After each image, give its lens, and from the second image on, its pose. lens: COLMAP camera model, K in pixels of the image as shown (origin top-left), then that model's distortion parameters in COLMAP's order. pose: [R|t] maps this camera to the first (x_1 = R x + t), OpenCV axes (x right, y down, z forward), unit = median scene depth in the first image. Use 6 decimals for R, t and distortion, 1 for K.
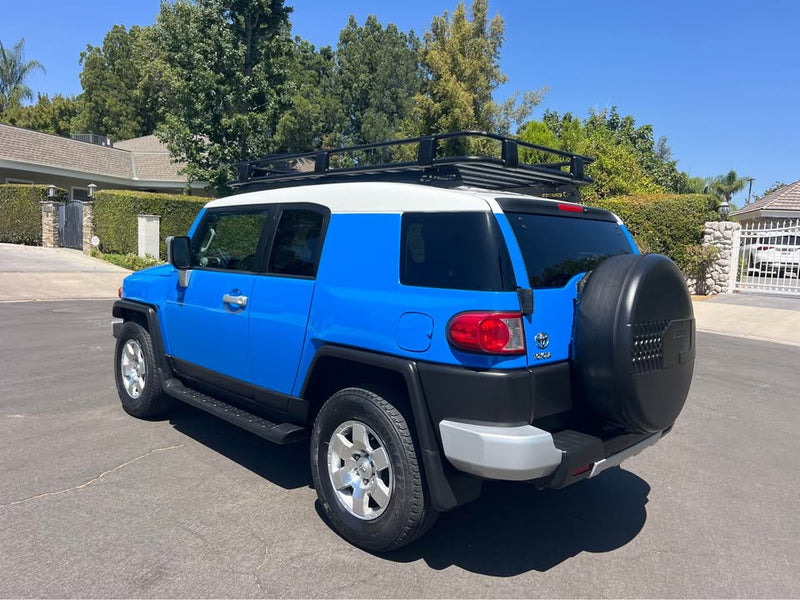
lens RADIAL K [[603.2, 0, 405.1], [0, 603.2, 299.0], [0, 0, 1]] dist [0.038164, -0.044084]
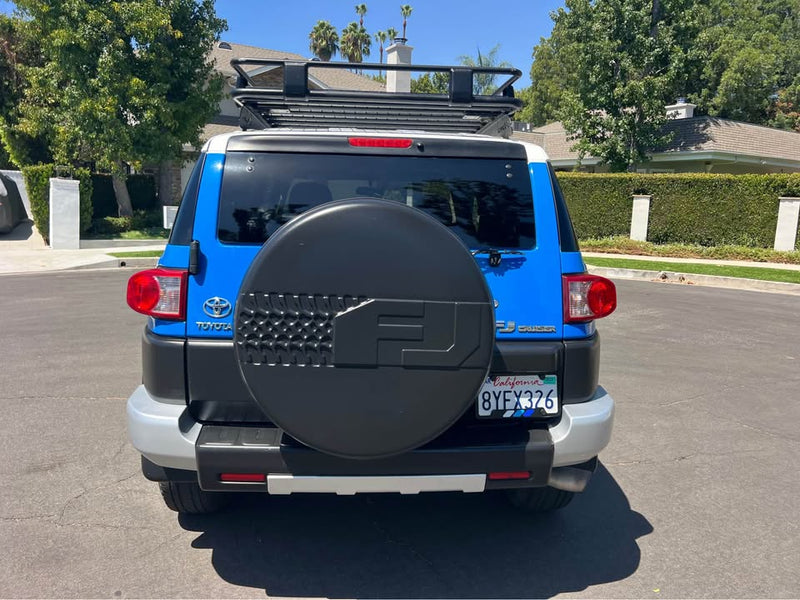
lens RADIAL K [[603.2, 0, 402.9], [0, 603.2, 297.1], [0, 0, 1]] dist [0.038164, -0.044084]
pose [[0.747283, 0.079453, -0.659739, 0.106429], [-0.059504, 0.996839, 0.052650, -0.000228], [0.661837, -0.000087, 0.749648, 0.062968]]
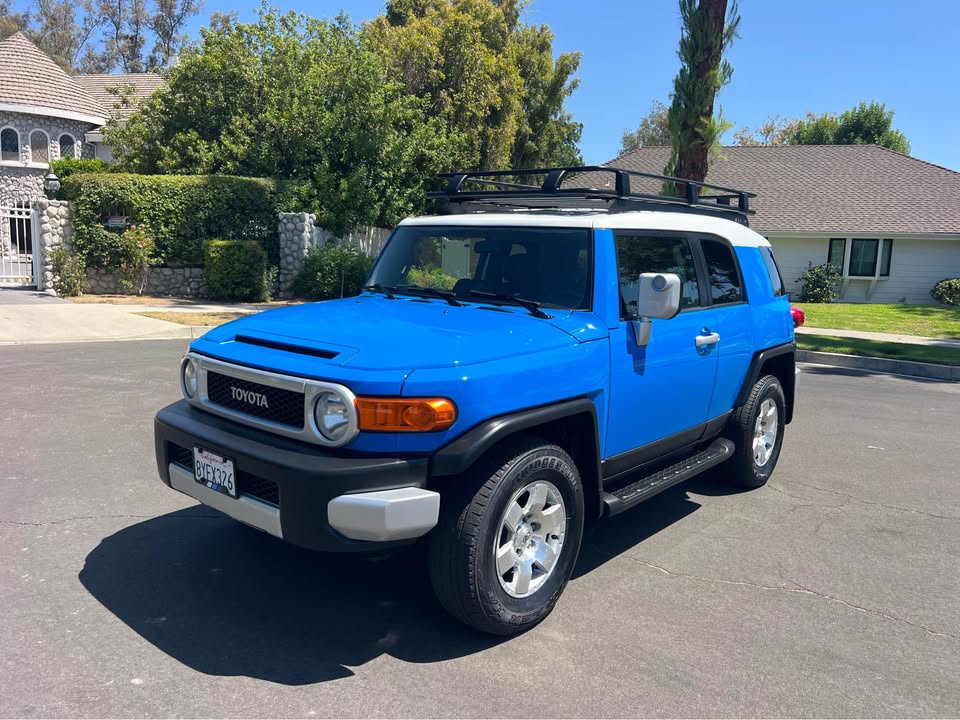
lens RADIAL K [[723.9, 0, 484.0], [0, 723.9, 360.1], [0, 0, 1]] dist [0.038164, -0.044084]
pose [[-0.075141, -0.186834, 0.979514, -0.211657], [0.059953, 0.979667, 0.191462, -0.031298], [-0.995369, 0.073111, -0.062412, 0.223493]]
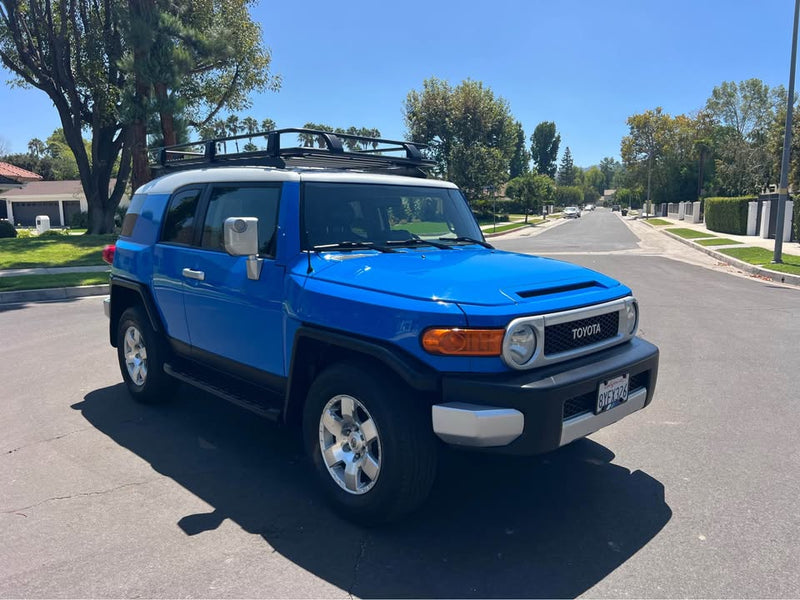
lens RADIAL K [[603.2, 0, 406.7], [0, 603.2, 301.3], [0, 0, 1]] dist [0.038164, -0.044084]
pose [[-0.998927, -0.042965, 0.017281, -0.050648], [-0.037528, 0.969663, 0.241547, -0.038833], [-0.027135, 0.240639, -0.970235, 0.379737]]
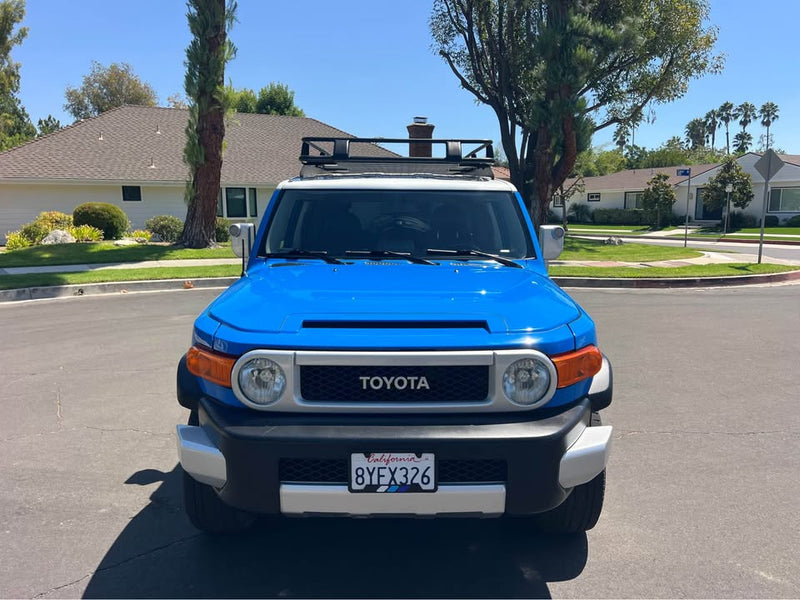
lens RADIAL K [[603.2, 0, 407.8], [0, 603.2, 299.2], [0, 0, 1]] dist [0.038164, -0.044084]
pose [[-0.711409, -0.145716, 0.687506, -0.152505], [0.037588, 0.968979, 0.244268, -0.039899], [-0.701772, 0.199617, -0.683863, 0.318387]]
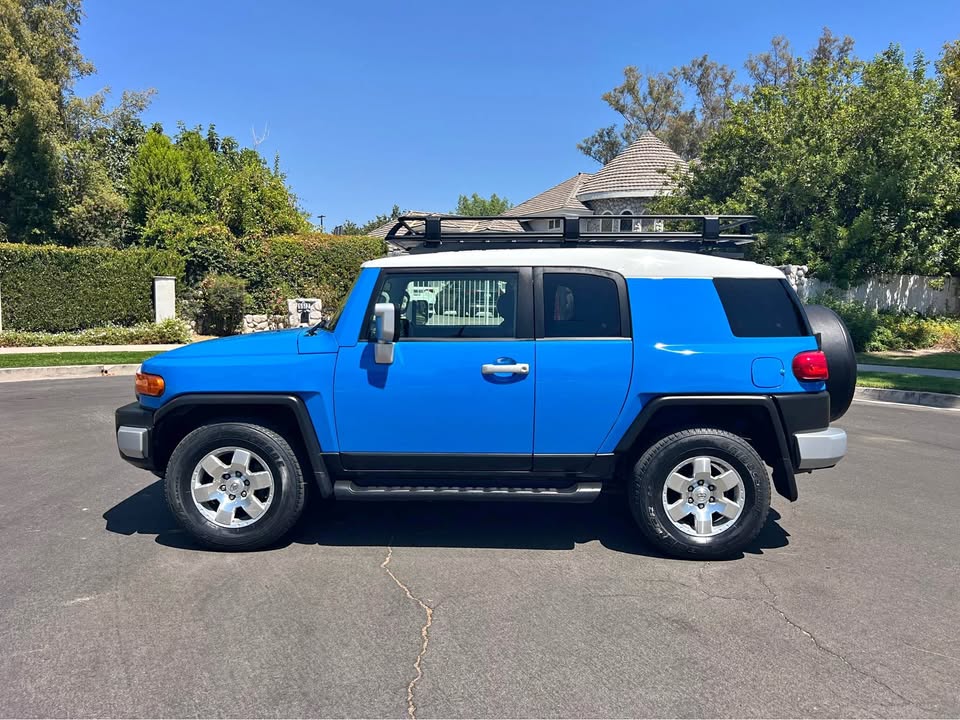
lens RADIAL K [[723.9, 0, 477.7], [0, 723.9, 362.6], [0, 0, 1]] dist [0.038164, -0.044084]
pose [[0.709511, -0.092702, 0.698571, -0.173874], [0.080729, 0.995476, 0.050108, -0.010800], [-0.700055, 0.020842, 0.713784, 0.037266]]
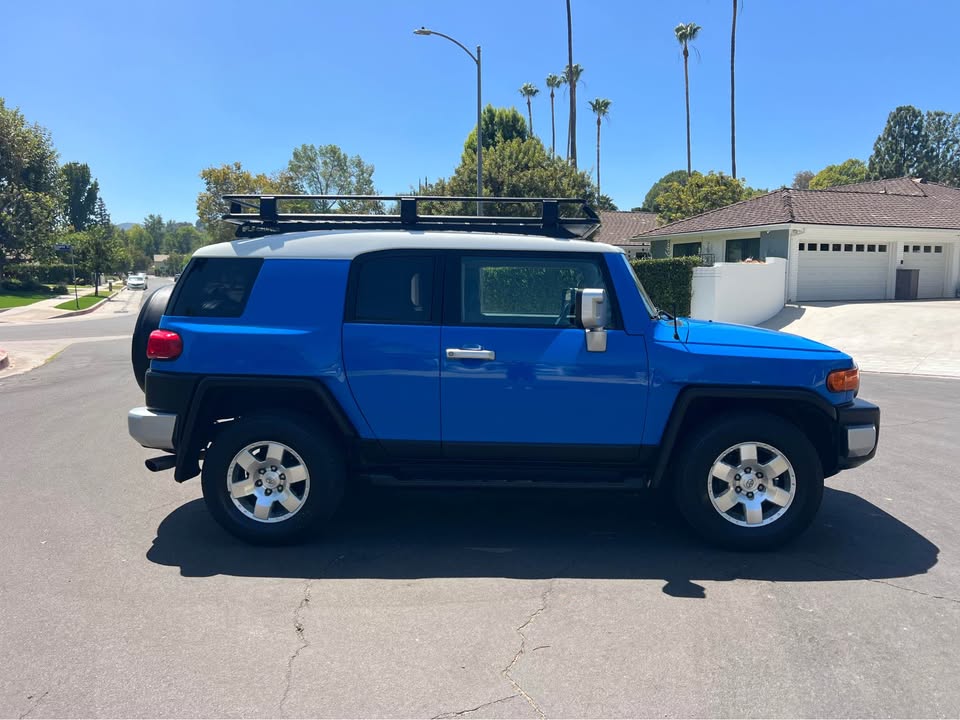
lens RADIAL K [[723.9, 0, 492.6], [0, 723.9, 355.0], [0, 0, 1]] dist [0.038164, -0.044084]
pose [[-0.745477, 0.023661, -0.666111, 0.122838], [-0.096647, 0.984971, 0.143150, -0.028479], [0.659487, 0.171093, -0.731986, 0.346233]]
